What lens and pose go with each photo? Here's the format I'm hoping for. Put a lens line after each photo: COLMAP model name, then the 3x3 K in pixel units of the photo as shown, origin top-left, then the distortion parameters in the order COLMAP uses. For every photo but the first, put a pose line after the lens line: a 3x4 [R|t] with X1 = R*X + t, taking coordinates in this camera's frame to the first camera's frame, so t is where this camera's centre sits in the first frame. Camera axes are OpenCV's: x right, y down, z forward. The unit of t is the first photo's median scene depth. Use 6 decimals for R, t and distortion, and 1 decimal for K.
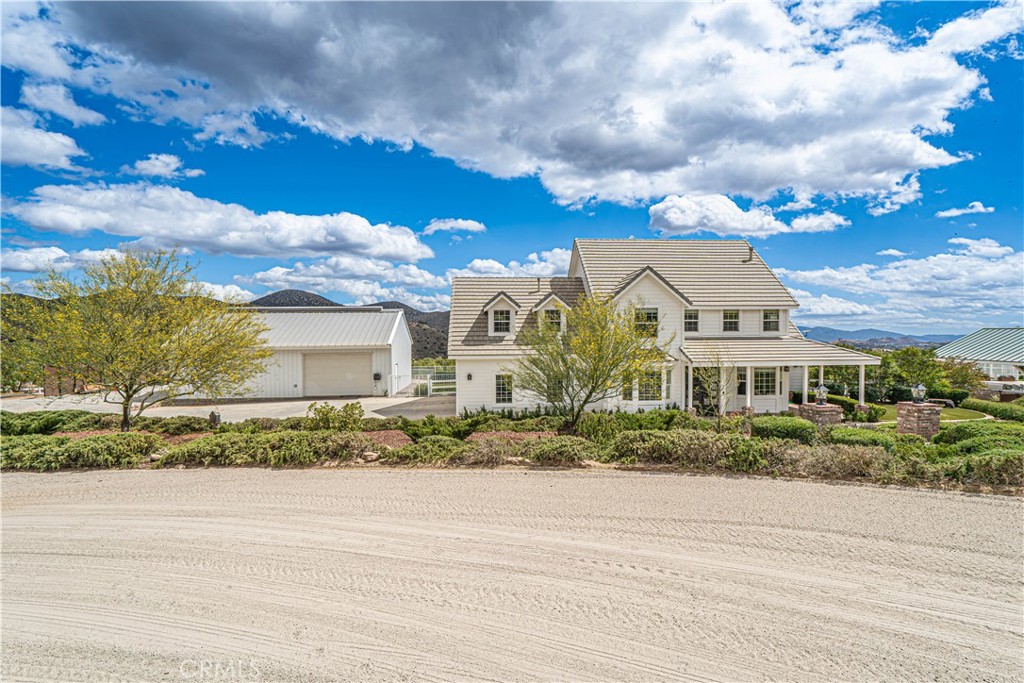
lens RADIAL K [[544.0, 0, 507.7], [0, 544.0, 348.5], [0, 0, 1]] dist [0.018461, 0.000011]
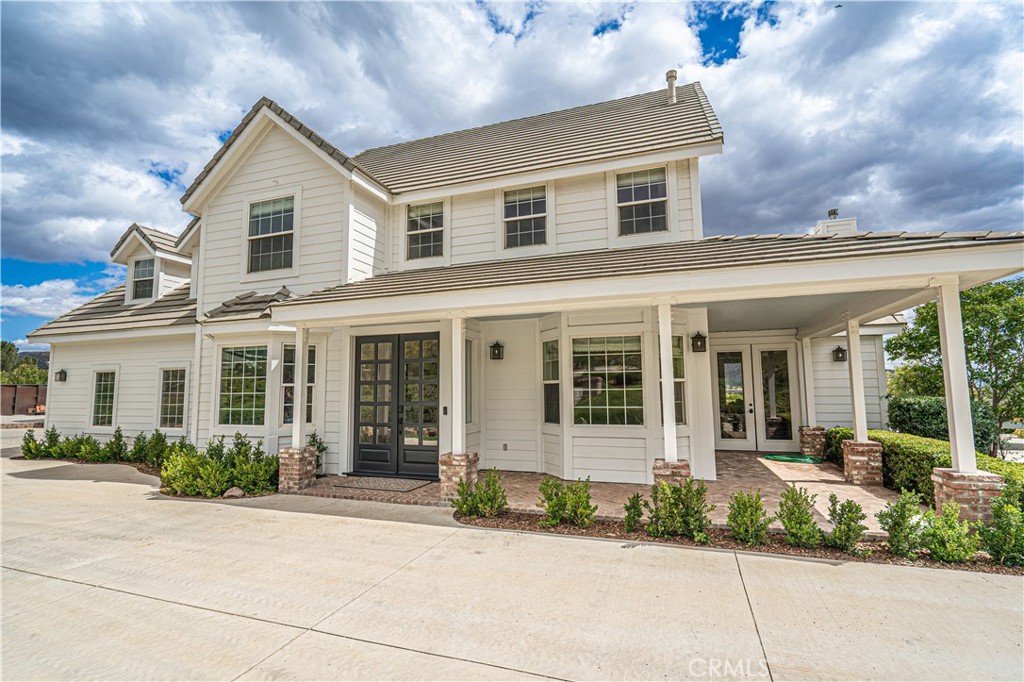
lens RADIAL K [[468.9, 0, 511.4], [0, 468.9, 339.0], [0, 0, 1]] dist [-0.001687, -0.001564]
pose [[0.912138, -0.049079, -0.406934, 0.526241], [-0.010278, 0.989755, -0.142409, 0.074926], [0.409755, 0.134079, 0.902288, 0.721691]]
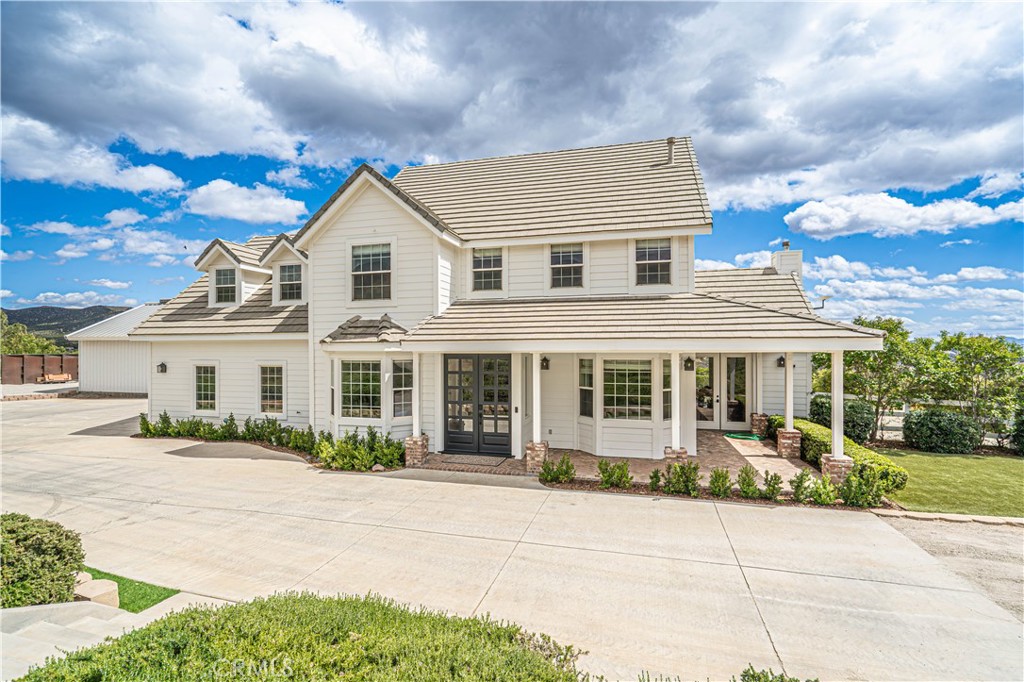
lens RADIAL K [[468.9, 0, 511.4], [0, 468.9, 338.0], [0, 0, 1]] dist [-0.001687, -0.001564]
pose [[0.940032, -0.004647, -0.341053, 0.508646], [-0.014664, 0.998432, -0.054023, 0.038691], [0.340770, 0.055784, 0.938490, 0.582531]]
